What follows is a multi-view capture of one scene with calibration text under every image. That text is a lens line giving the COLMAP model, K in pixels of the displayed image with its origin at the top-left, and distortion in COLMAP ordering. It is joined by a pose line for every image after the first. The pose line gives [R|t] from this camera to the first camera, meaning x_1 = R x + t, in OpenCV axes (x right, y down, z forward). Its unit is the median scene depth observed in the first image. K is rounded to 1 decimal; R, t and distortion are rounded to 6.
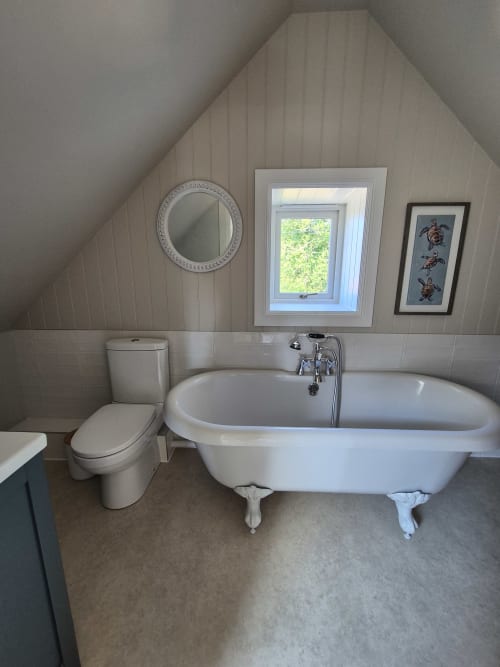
lens RADIAL K [[273.4, 0, 248.9], [0, 273.4, 333.2], [0, 0, 1]] dist [0.002026, 0.000160]
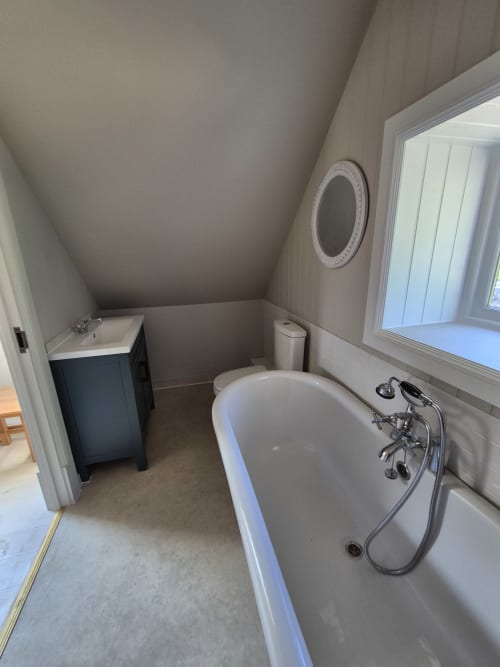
lens RADIAL K [[273.4, 0, 250.5], [0, 273.4, 333.5], [0, 0, 1]] dist [0.002026, 0.000160]
pose [[0.299134, 0.268507, -0.915654, 0.975641], [-0.182097, 0.958021, 0.221442, -0.260842], [0.936675, 0.100497, 0.335471, 0.730461]]
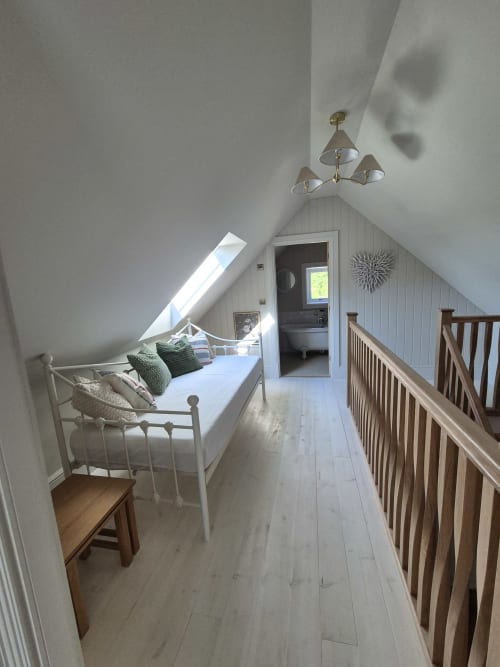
lens RADIAL K [[273.4, 0, 250.1], [0, 273.4, 332.7], [0, 0, 1]] dist [0.002026, 0.000160]
pose [[0.983232, -0.033657, -0.179225, -0.042027], [0.026839, 0.998826, -0.040333, 0.592679], [0.180372, 0.034846, 0.982981, -3.759208]]
